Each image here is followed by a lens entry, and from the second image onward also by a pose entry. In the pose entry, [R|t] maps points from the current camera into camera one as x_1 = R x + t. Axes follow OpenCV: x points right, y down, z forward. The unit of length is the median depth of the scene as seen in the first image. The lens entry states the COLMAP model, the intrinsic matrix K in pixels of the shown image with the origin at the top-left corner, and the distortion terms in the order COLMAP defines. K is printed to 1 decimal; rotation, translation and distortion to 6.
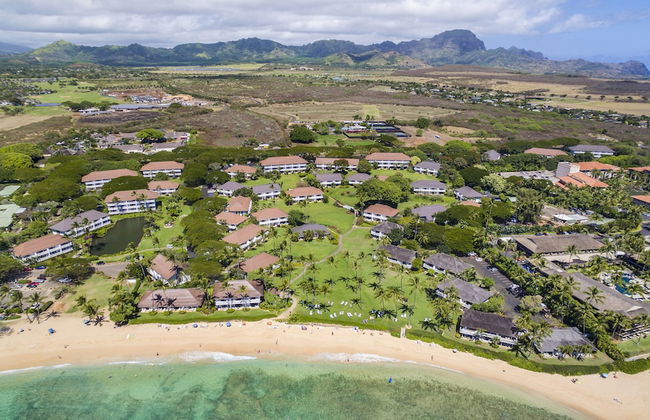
lens RADIAL K [[434.7, 0, 325.0], [0, 434.7, 210.0], [0, 0, 1]] dist [-0.103077, 0.091881]
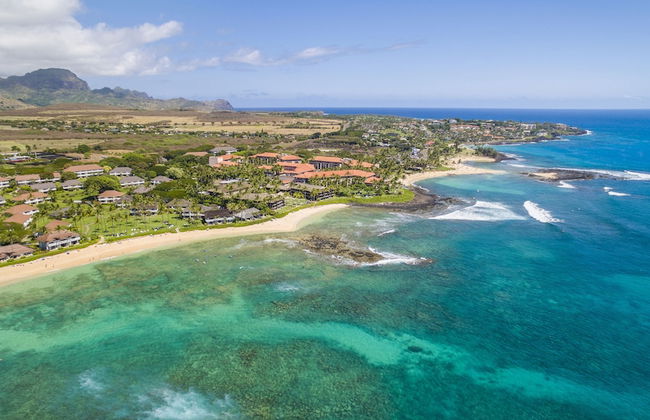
lens RADIAL K [[434.7, 0, 325.0], [0, 434.7, 210.0], [0, 0, 1]] dist [-0.103077, 0.091881]
pose [[0.670036, -0.175947, 0.721176, -0.398351], [0.238019, 0.971132, 0.015789, 0.189190], [-0.703135, 0.161074, 0.692572, -0.396841]]
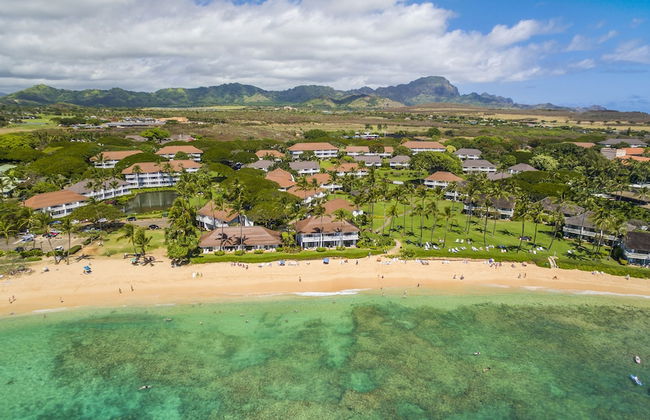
lens RADIAL K [[434.7, 0, 325.0], [0, 434.7, 210.0], [0, 0, 1]] dist [-0.103077, 0.091881]
pose [[0.998724, -0.010842, 0.049314, -0.159255], [0.015878, 0.994565, -0.102904, 0.155126], [-0.047931, 0.103556, 0.993468, 0.140632]]
